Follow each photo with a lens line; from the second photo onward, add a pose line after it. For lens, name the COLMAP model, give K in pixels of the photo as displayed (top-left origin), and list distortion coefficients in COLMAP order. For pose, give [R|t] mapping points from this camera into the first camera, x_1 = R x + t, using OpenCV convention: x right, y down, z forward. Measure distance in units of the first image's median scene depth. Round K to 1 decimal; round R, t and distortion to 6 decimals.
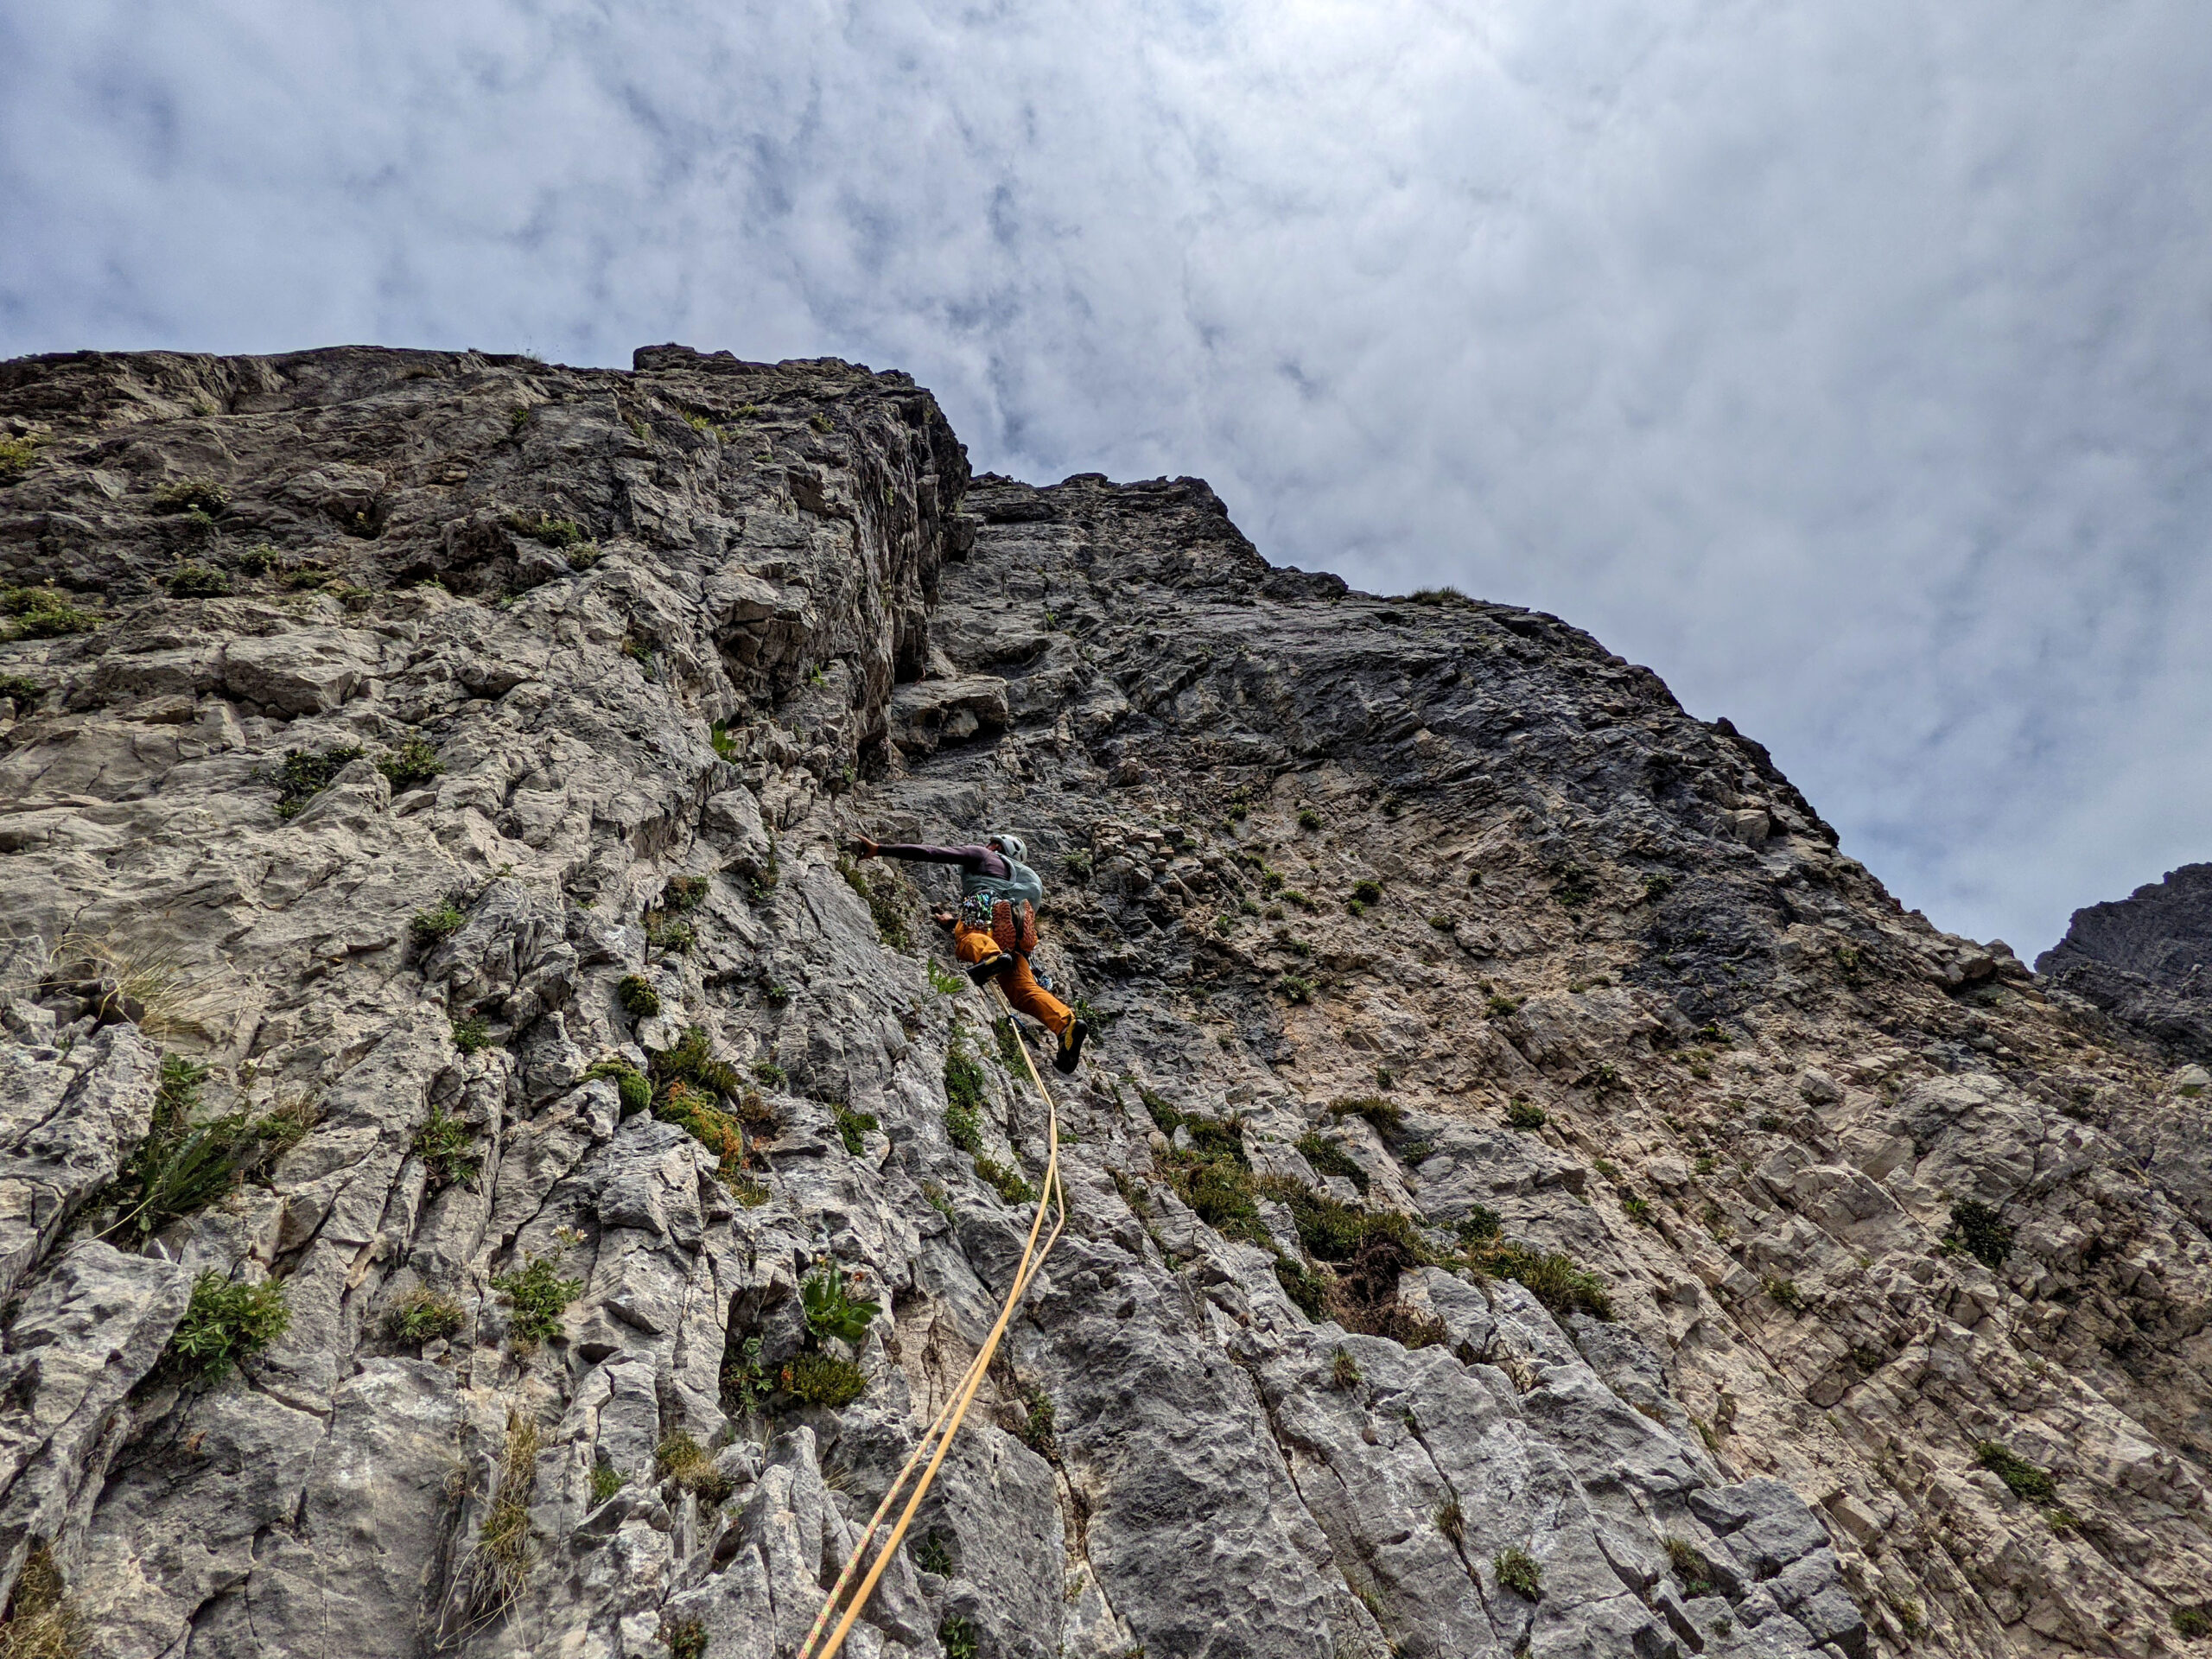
lens RADIAL K [[1034.4, 0, 1106.9], [0, 1034.4, 776.0], [0, 0, 1]] dist [0.012463, 0.000115]
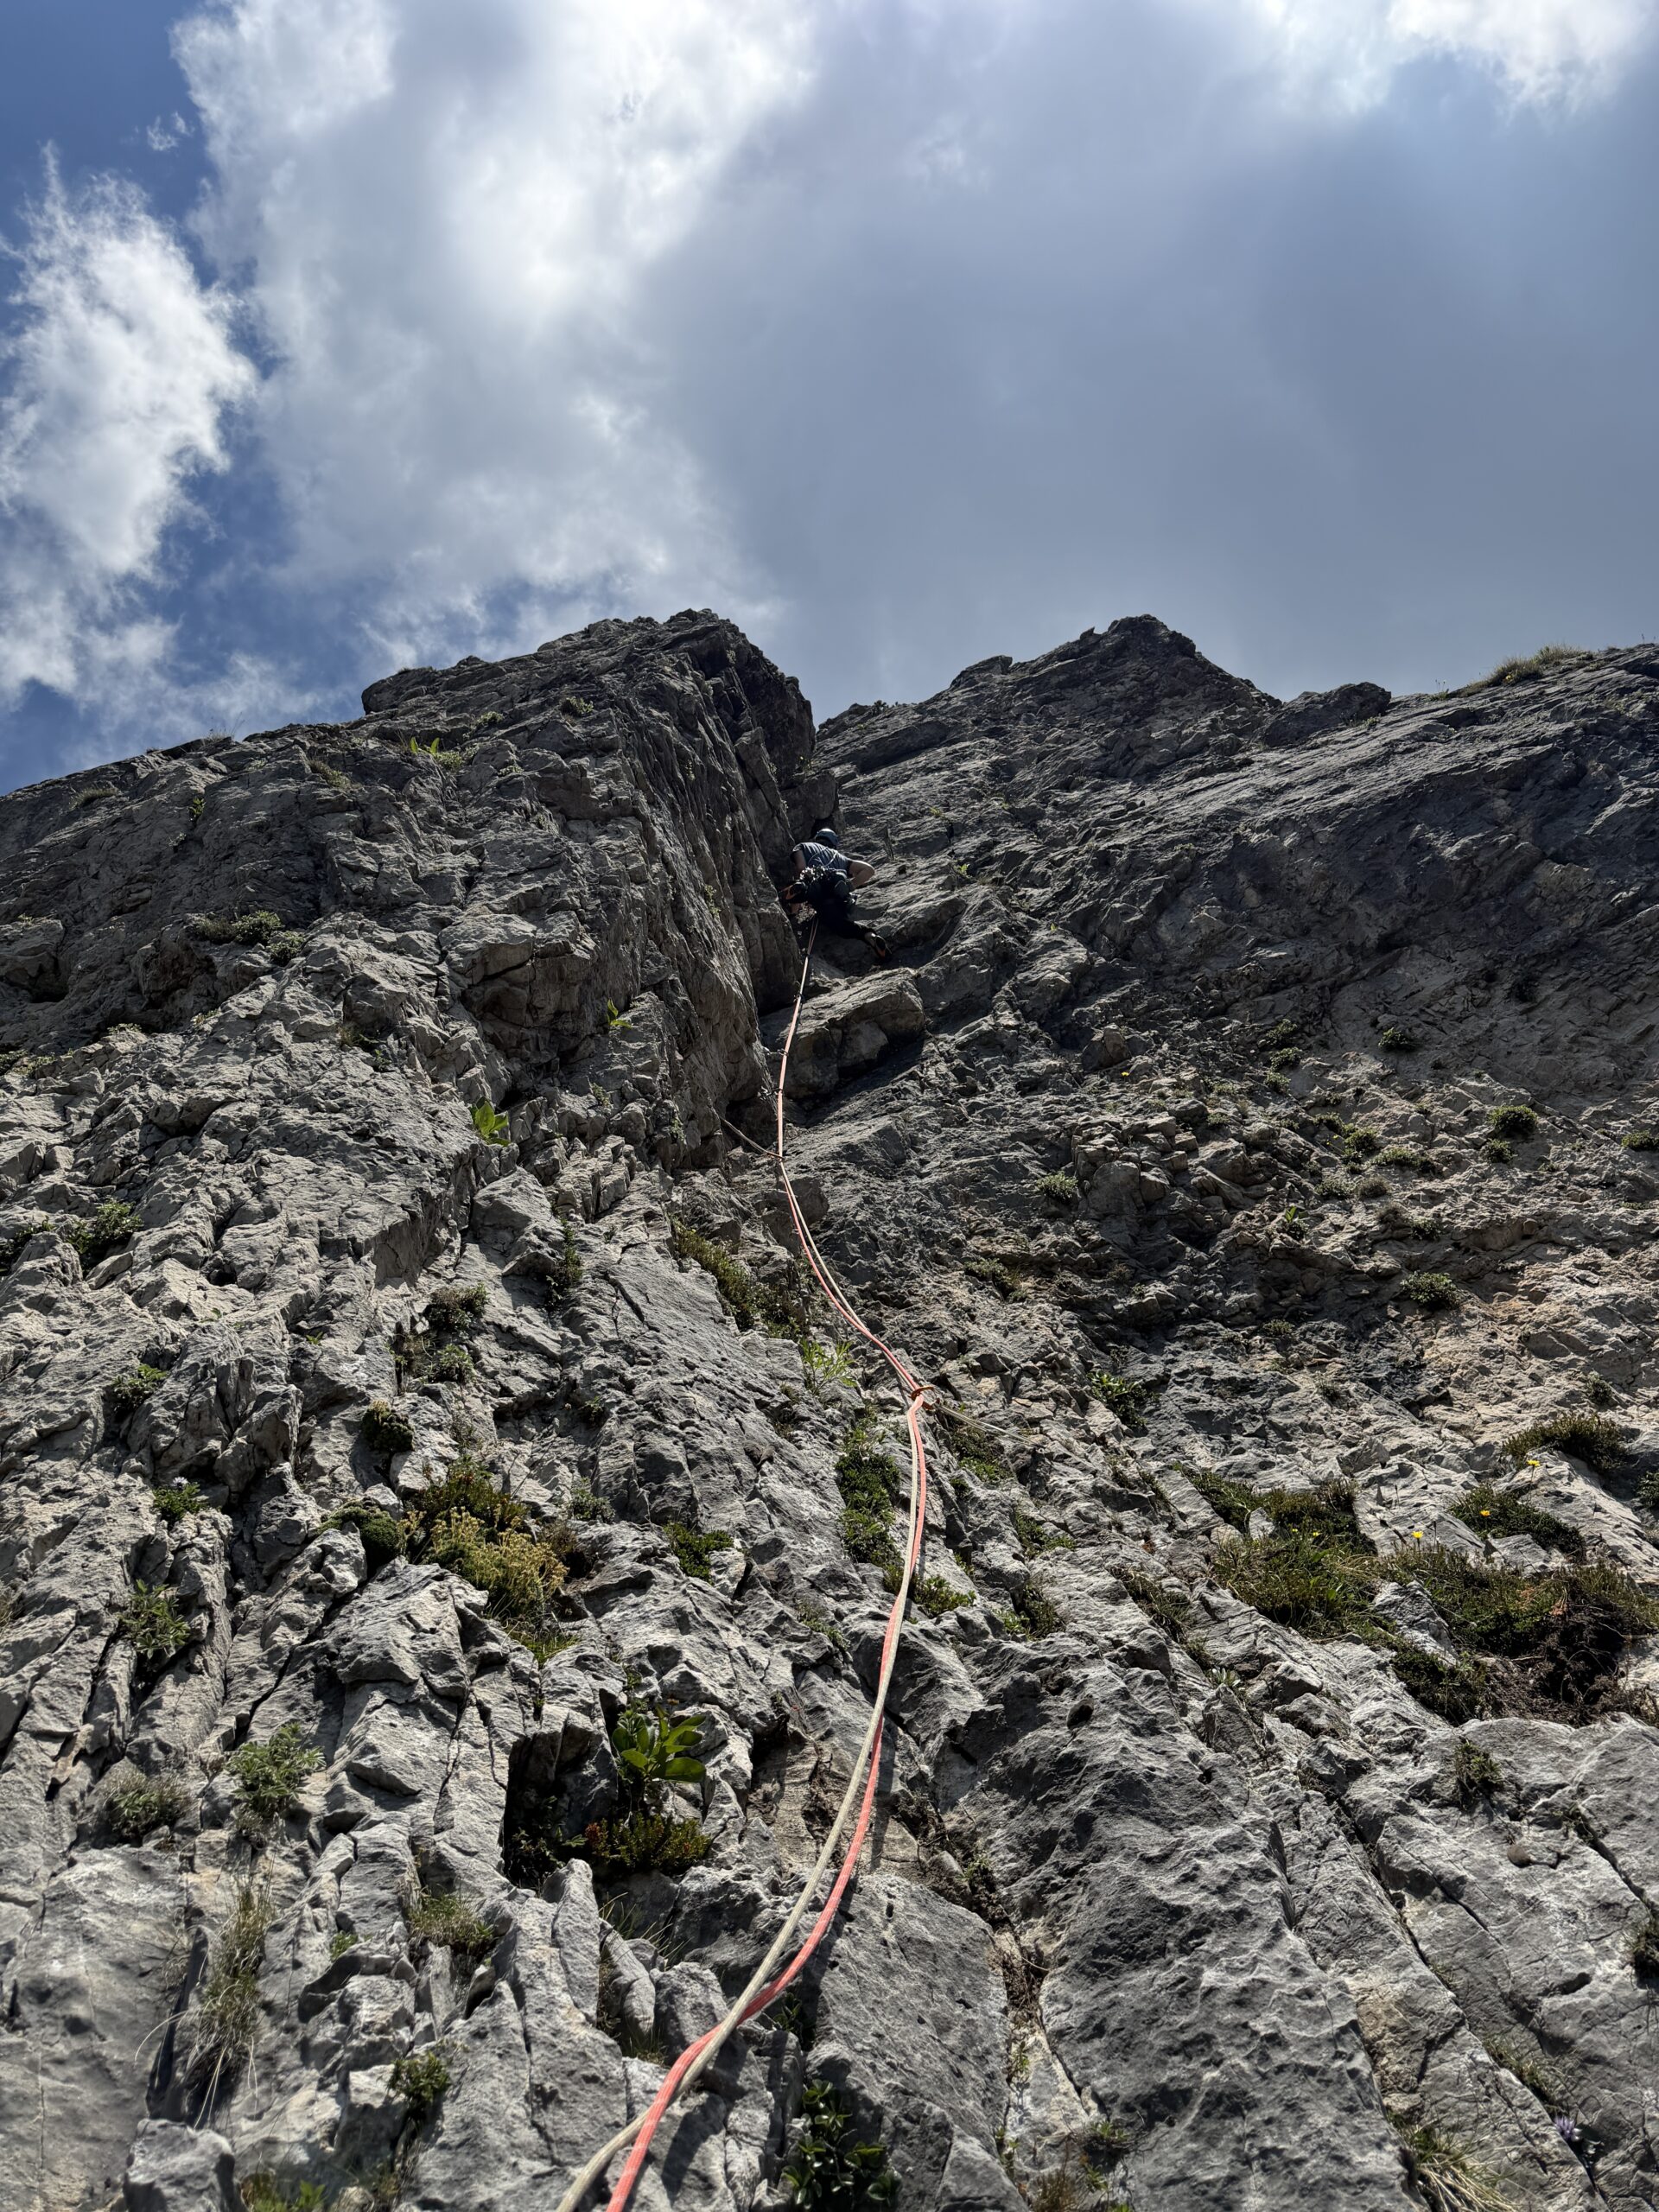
lens RADIAL K [[1542.6, 0, 903.8], [0, 1542.6, 1040.9], [0, 0, 1]] dist [0.074283, -0.070510]
pose [[0.942652, -0.269290, -0.197206, 0.218569], [0.255223, 0.962296, -0.094066, 0.126570], [0.215102, 0.038340, 0.975839, -0.084732]]
